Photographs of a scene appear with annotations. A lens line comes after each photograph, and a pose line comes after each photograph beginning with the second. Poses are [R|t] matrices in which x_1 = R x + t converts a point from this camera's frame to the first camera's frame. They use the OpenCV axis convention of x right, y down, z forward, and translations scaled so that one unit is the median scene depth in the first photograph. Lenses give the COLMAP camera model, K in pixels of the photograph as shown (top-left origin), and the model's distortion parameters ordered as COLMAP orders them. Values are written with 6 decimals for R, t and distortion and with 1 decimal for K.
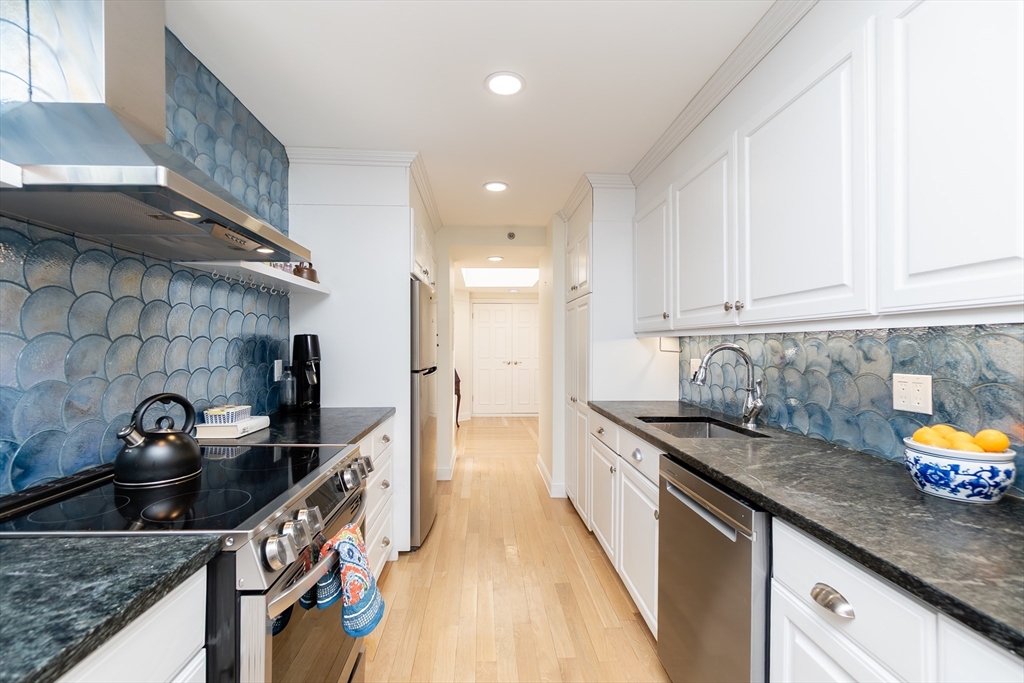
lens RADIAL K [[442.7, 0, 506.6], [0, 442.7, 345.2], [0, 0, 1]] dist [-0.007315, 0.000931]
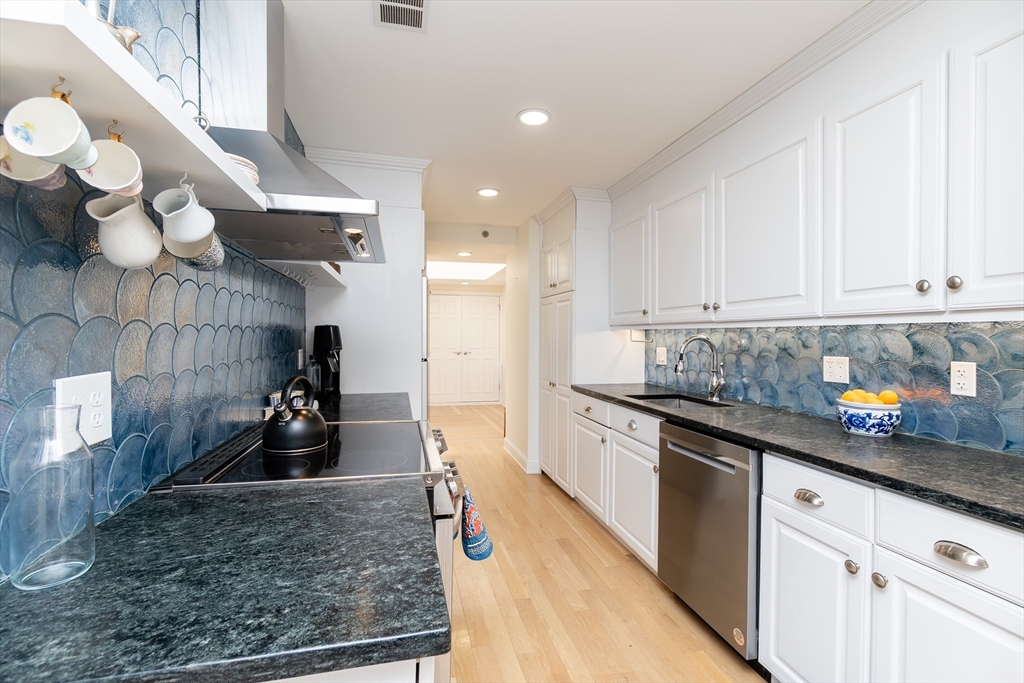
lens RADIAL K [[442.7, 0, 515.0], [0, 442.7, 338.2], [0, 0, 1]] dist [-0.007315, 0.000931]
pose [[0.983614, 0.002097, 0.180276, -0.281730], [-0.002977, 0.999985, 0.004613, 0.000836], [-0.180264, -0.005074, 0.983605, -0.176496]]
